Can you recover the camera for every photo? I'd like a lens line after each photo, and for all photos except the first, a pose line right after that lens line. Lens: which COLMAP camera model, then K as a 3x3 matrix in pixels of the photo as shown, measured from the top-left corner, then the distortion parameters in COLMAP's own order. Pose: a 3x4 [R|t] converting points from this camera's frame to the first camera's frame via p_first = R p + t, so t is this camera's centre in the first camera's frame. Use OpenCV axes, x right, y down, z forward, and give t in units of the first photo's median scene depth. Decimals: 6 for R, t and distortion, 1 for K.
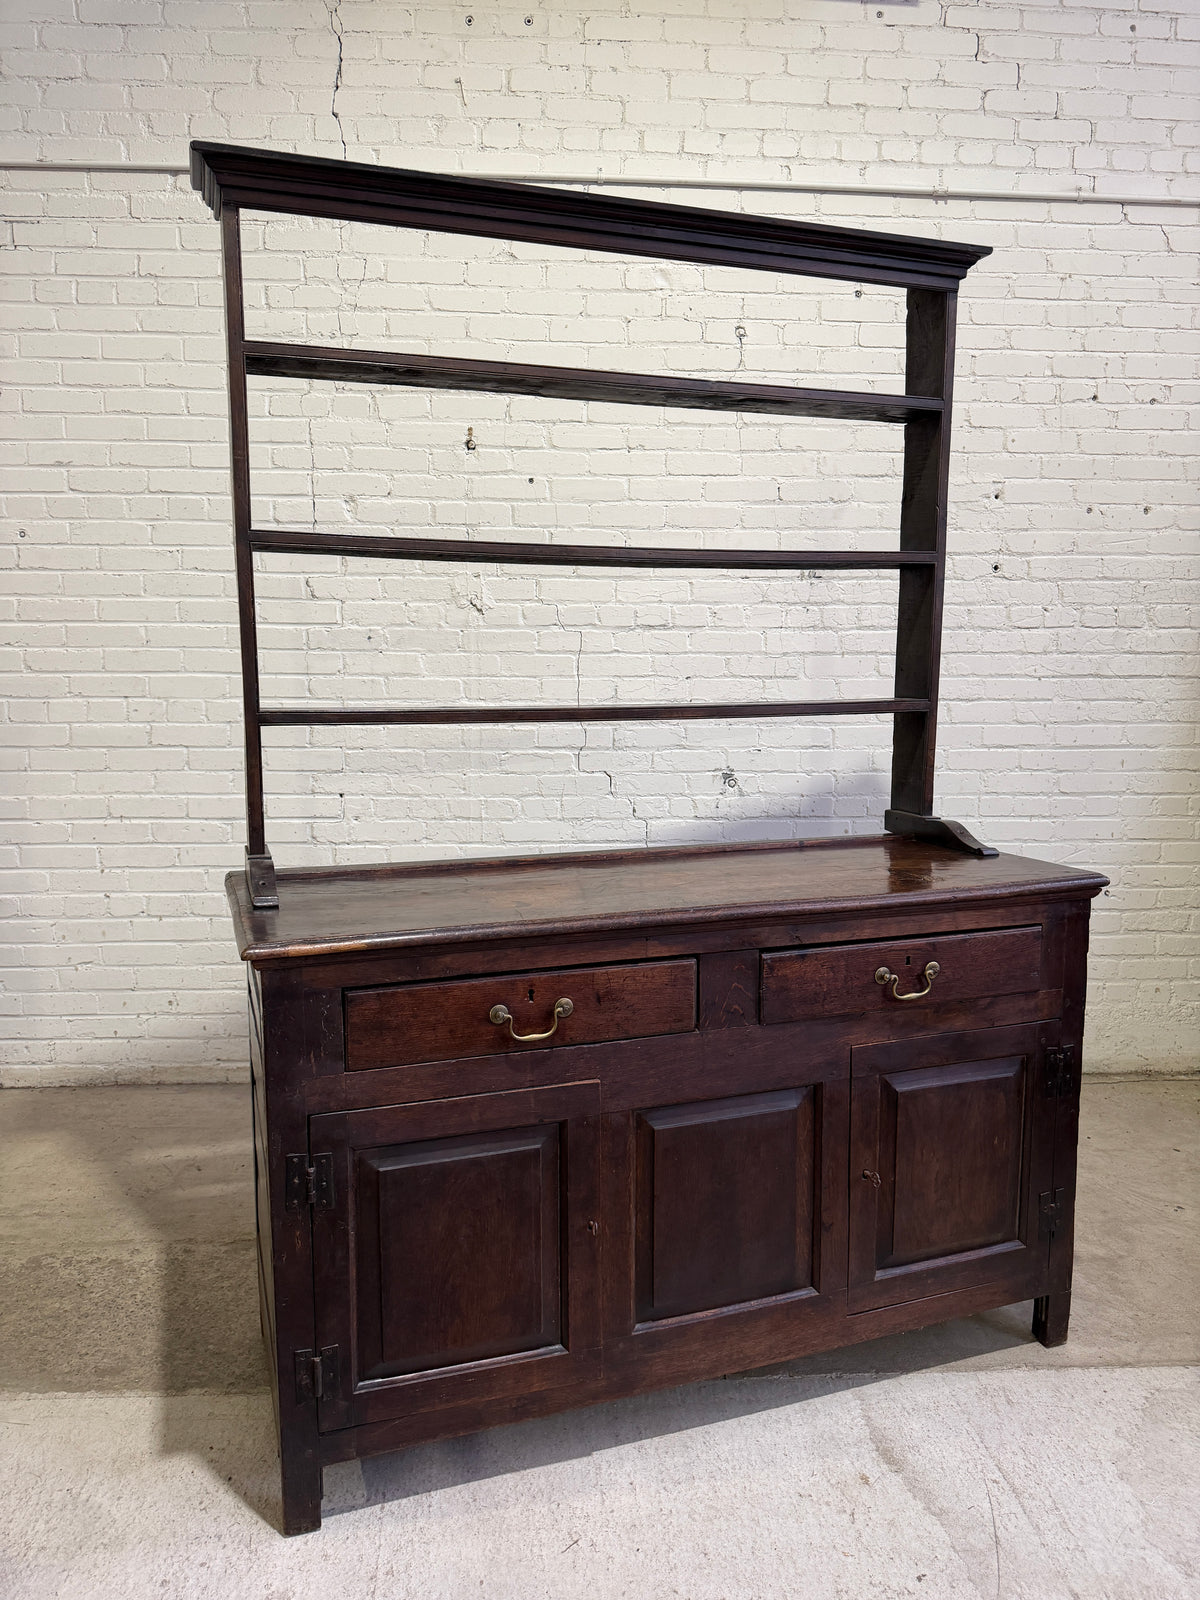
lens RADIAL K [[1162.4, 0, 604.5], [0, 1162.4, 794.9], [0, 0, 1]] dist [0.022012, -0.029607]
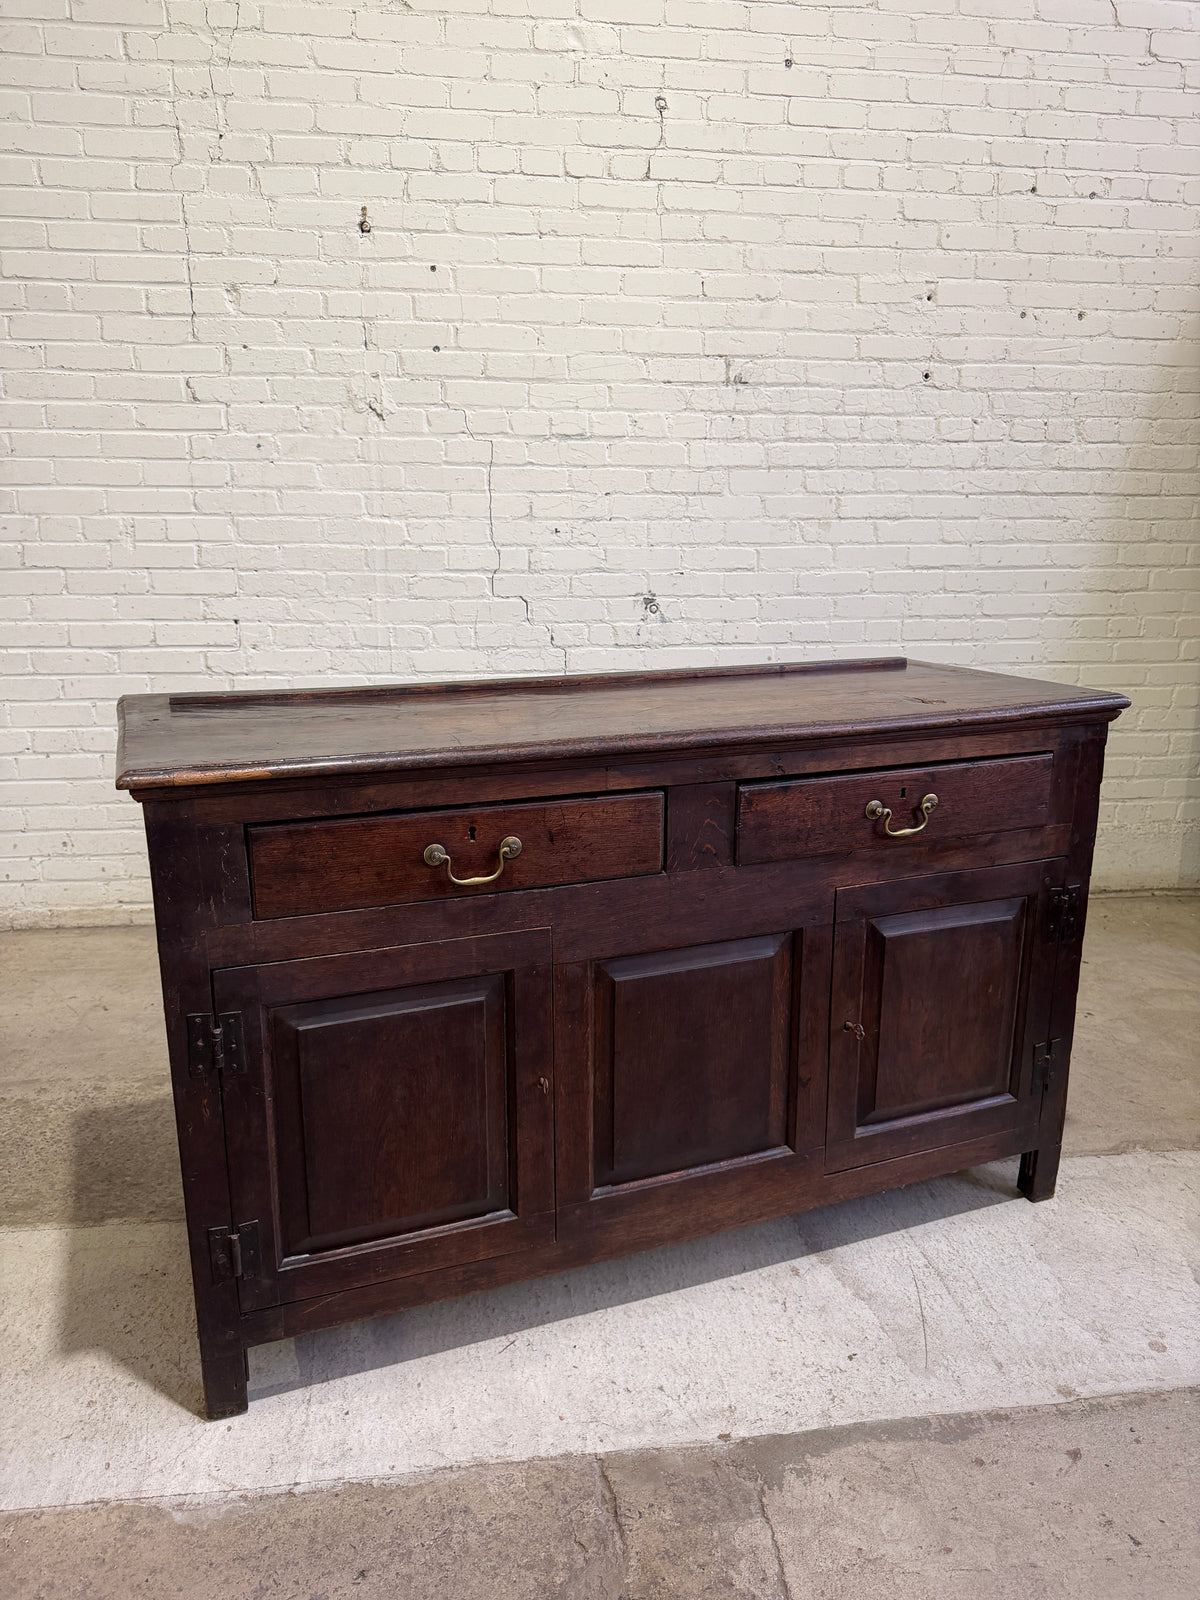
lens RADIAL K [[1162.4, 0, 602.7], [0, 1162.4, 799.1], [0, 0, 1]] dist [0.022012, -0.029607]
pose [[0.996995, -0.018199, 0.075296, -0.007325], [0.008607, 0.992019, 0.125794, 0.027494], [-0.076984, -0.124768, 0.989195, 0.032711]]
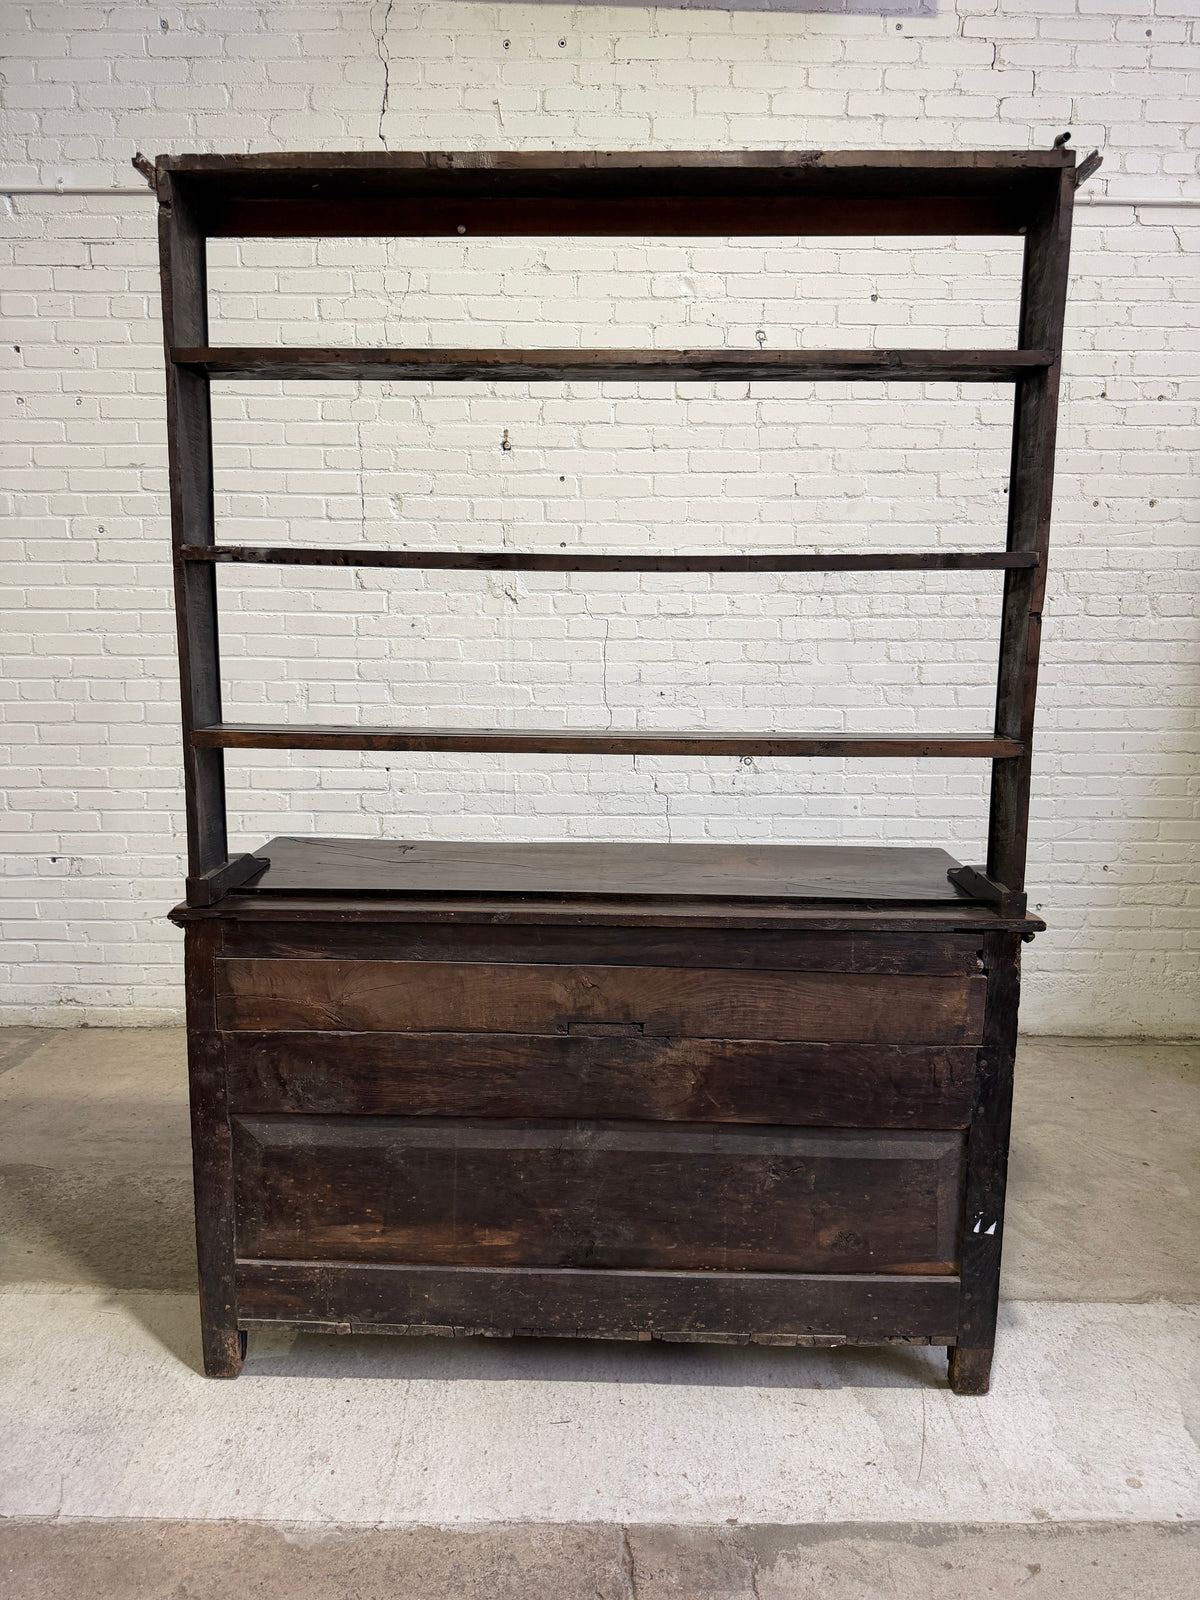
lens RADIAL K [[1162.4, 0, 598.8], [0, 1162.4, 789.3], [0, 0, 1]] dist [0.022012, -0.029607]
pose [[0.998310, 0.012045, -0.056843, 0.035248], [-0.009571, 0.999003, 0.043607, -0.030966], [0.057311, -0.042989, 0.997430, -0.081782]]
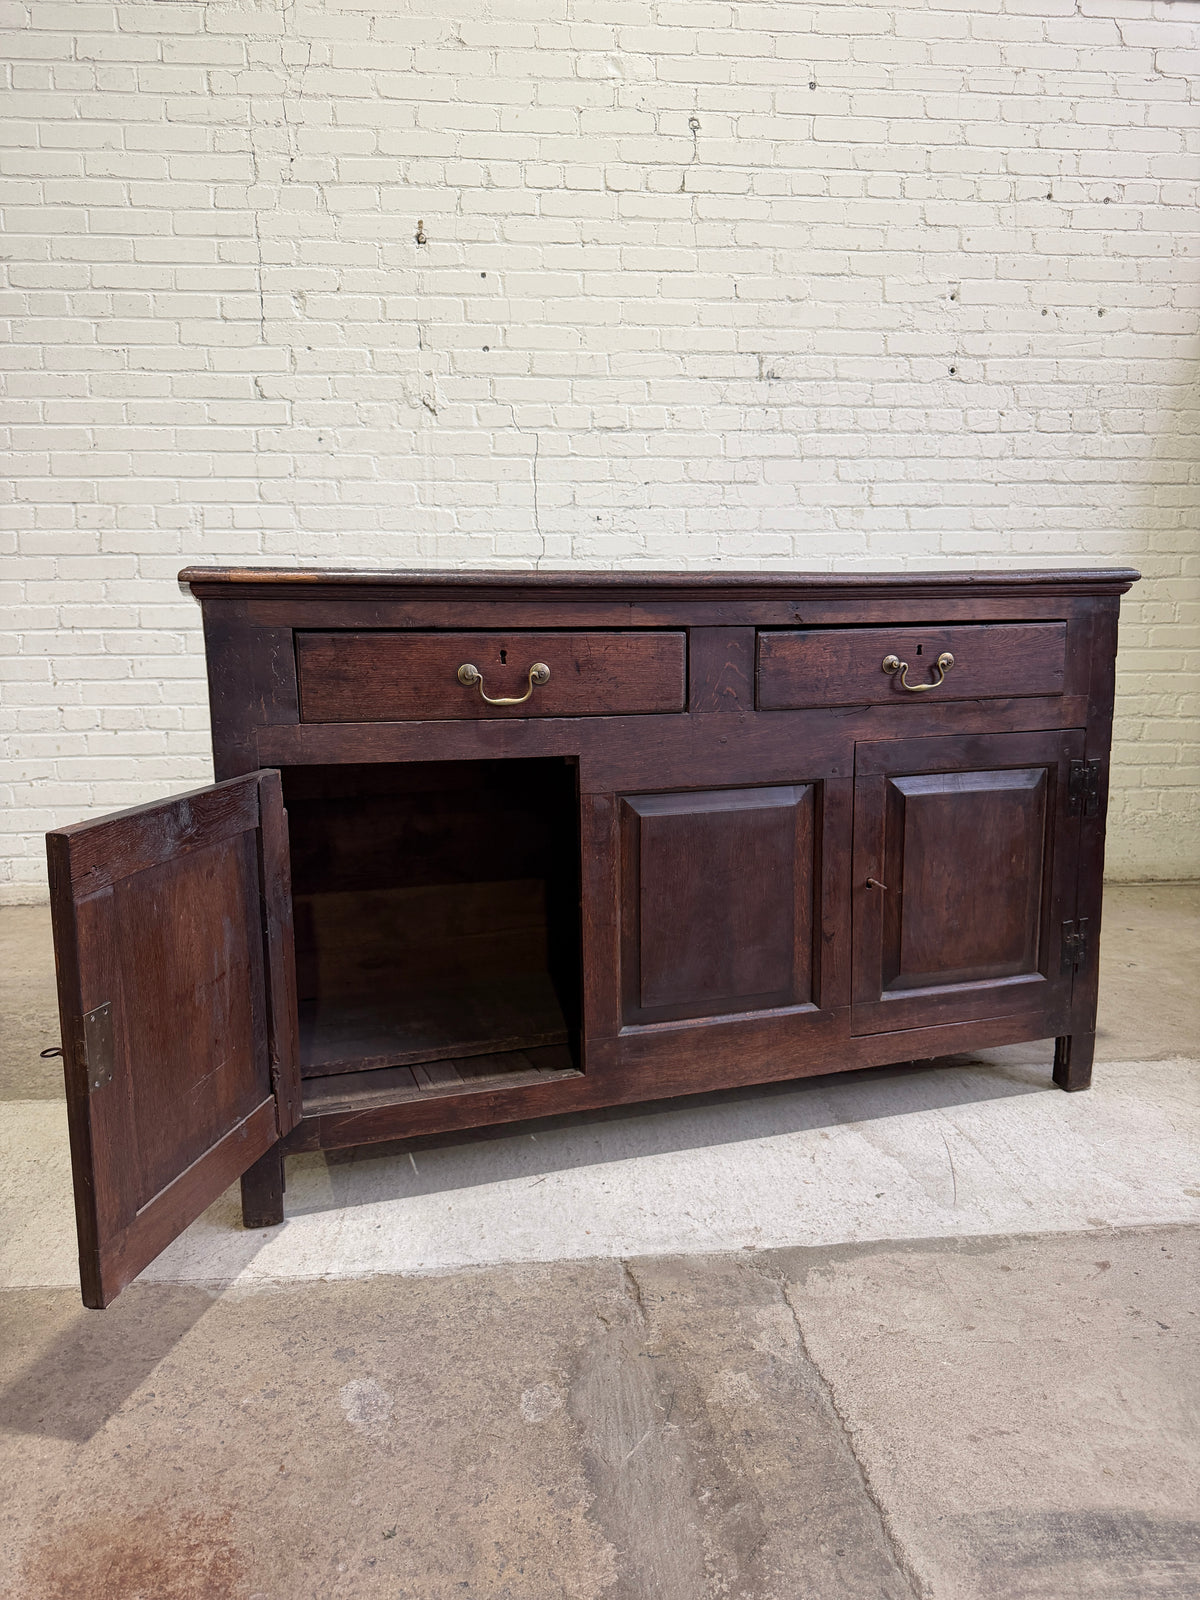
lens RADIAL K [[1162.4, 0, 602.1], [0, 1162.4, 800.6], [0, 0, 1]] dist [0.022012, -0.029607]
pose [[0.999481, -0.015693, 0.028117, 0.002054], [0.014782, 0.999368, 0.032337, 0.141987], [-0.028607, -0.031905, 0.999081, -0.002075]]
